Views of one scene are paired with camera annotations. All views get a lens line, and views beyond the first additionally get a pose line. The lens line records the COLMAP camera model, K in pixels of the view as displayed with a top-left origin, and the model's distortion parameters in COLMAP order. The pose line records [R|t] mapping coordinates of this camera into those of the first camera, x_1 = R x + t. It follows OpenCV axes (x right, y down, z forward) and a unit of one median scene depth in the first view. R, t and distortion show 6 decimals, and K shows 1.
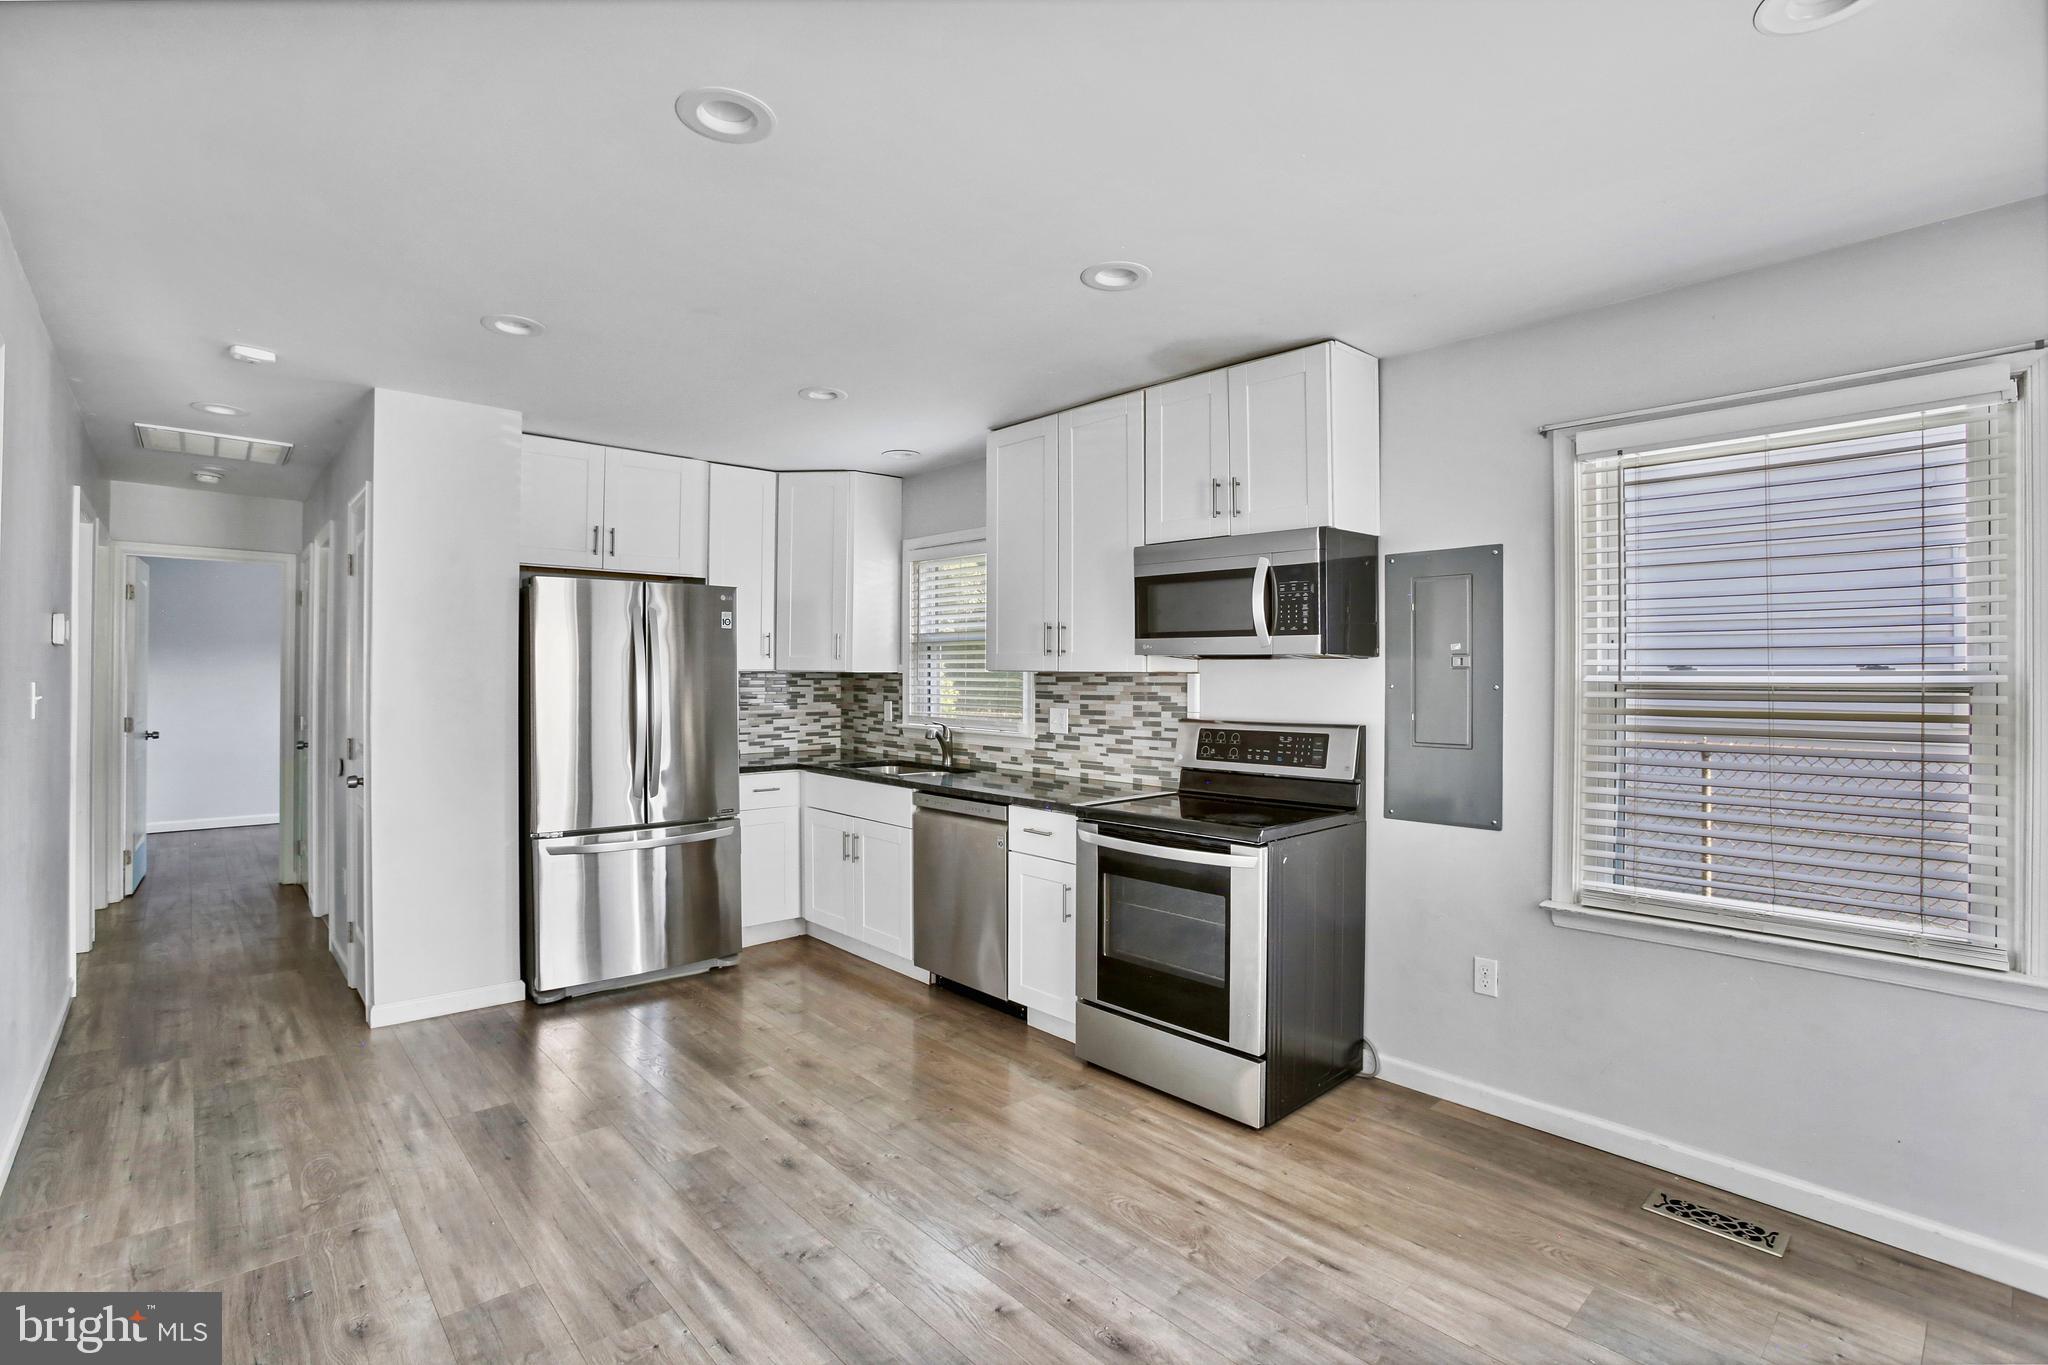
lens RADIAL K [[924.8, 0, 1018.7], [0, 924.8, 682.5], [0, 0, 1]] dist [-0.083139, 0.039918]
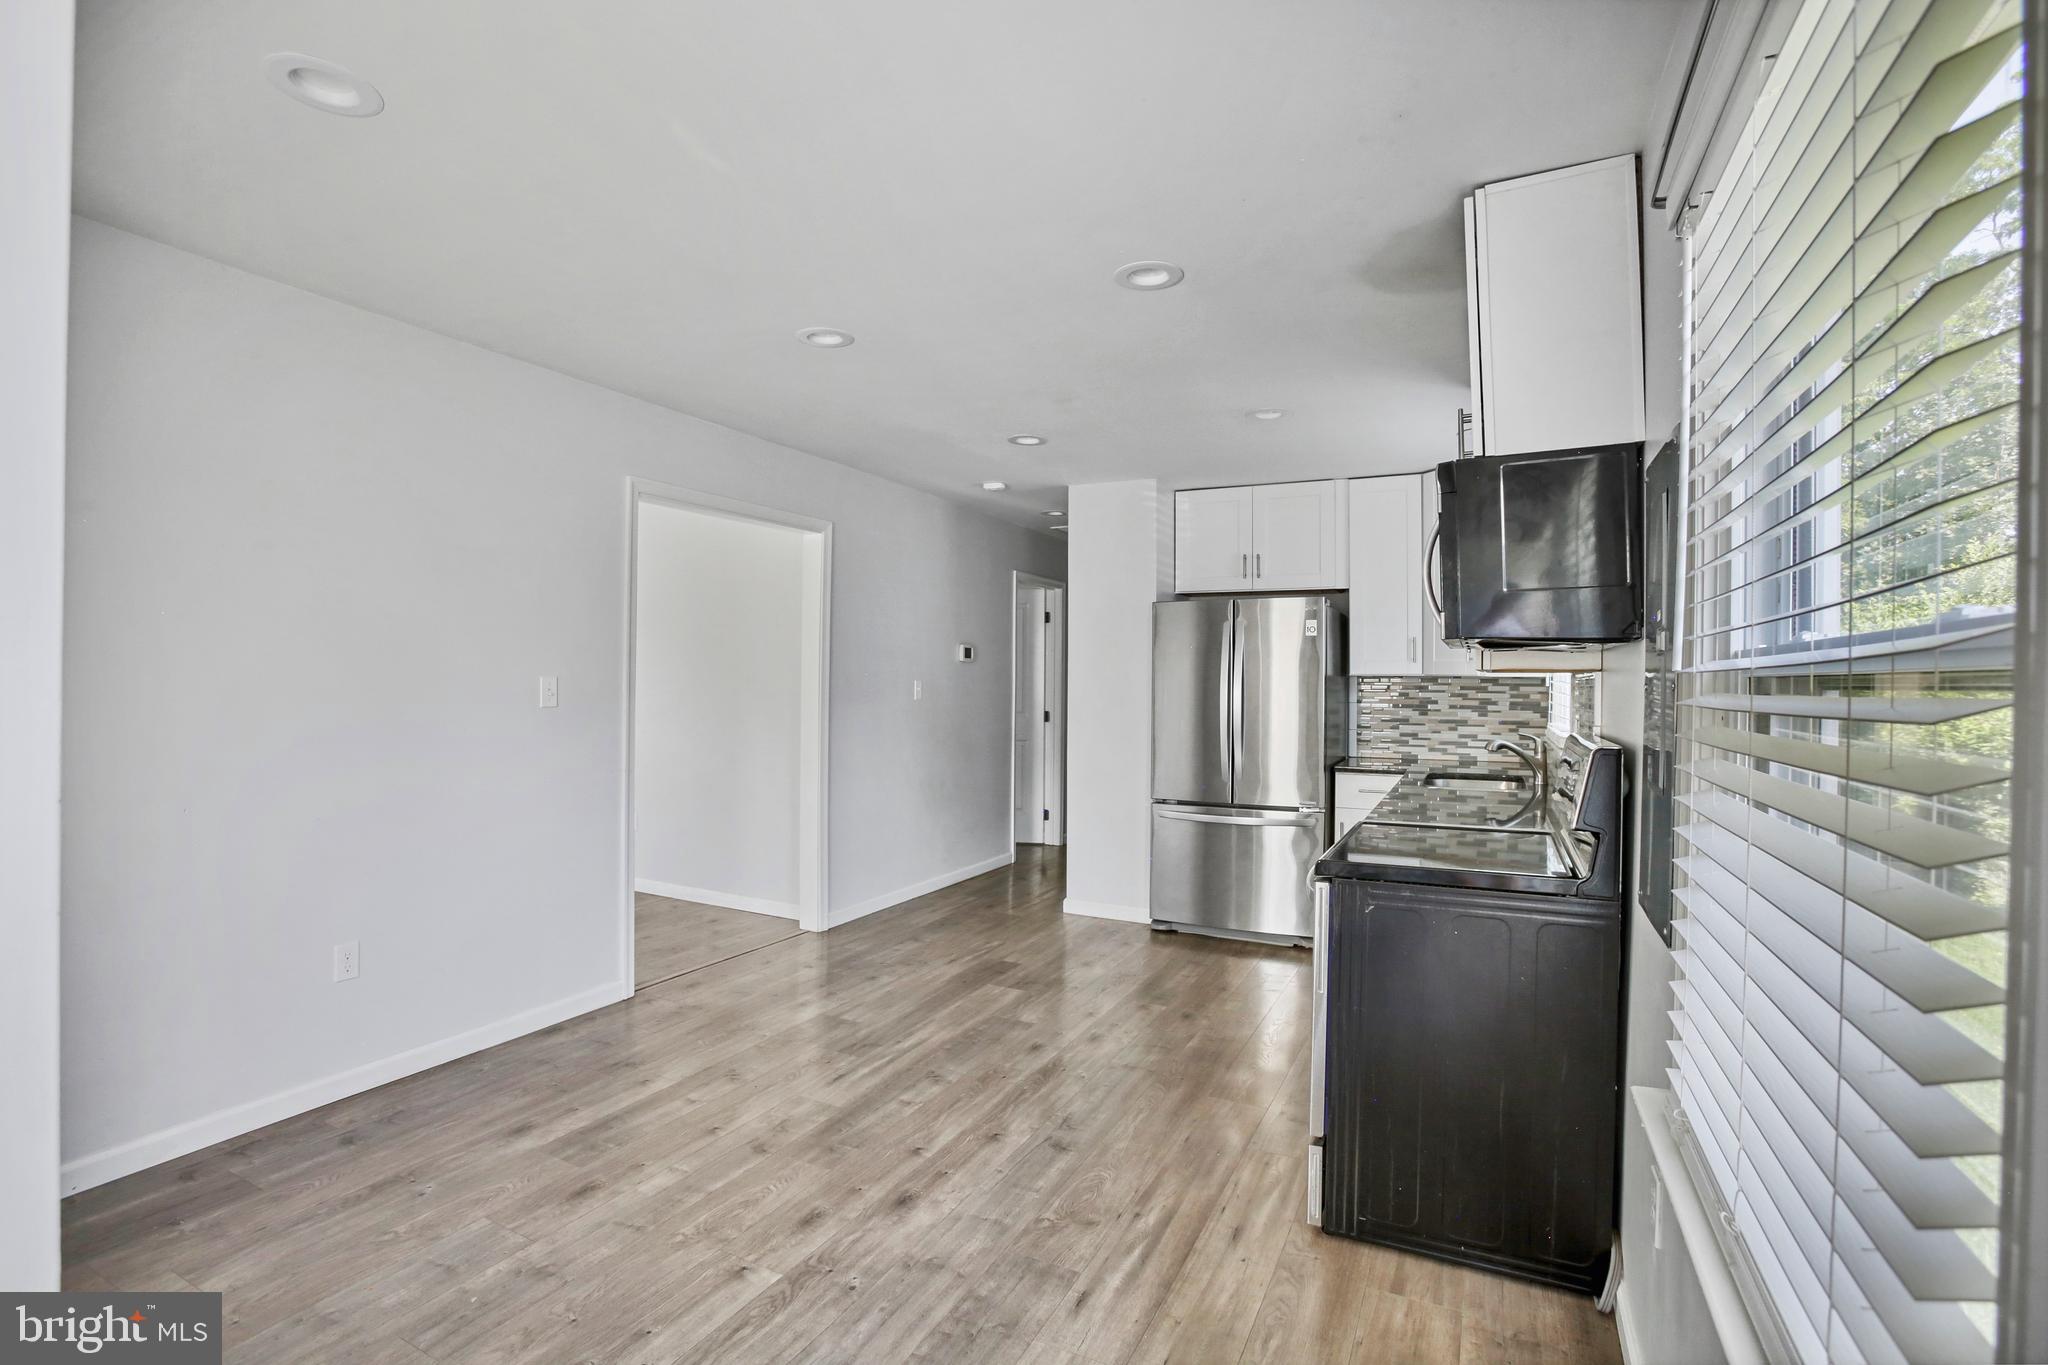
lens RADIAL K [[924.8, 0, 1018.7], [0, 924.8, 682.5], [0, 0, 1]] dist [-0.083139, 0.039918]
pose [[0.384259, 0.000413, -0.923225, 0.979173], [-0.015642, 0.999859, -0.006063, 0.016556], [0.923093, 0.016771, 0.384212, 0.475116]]
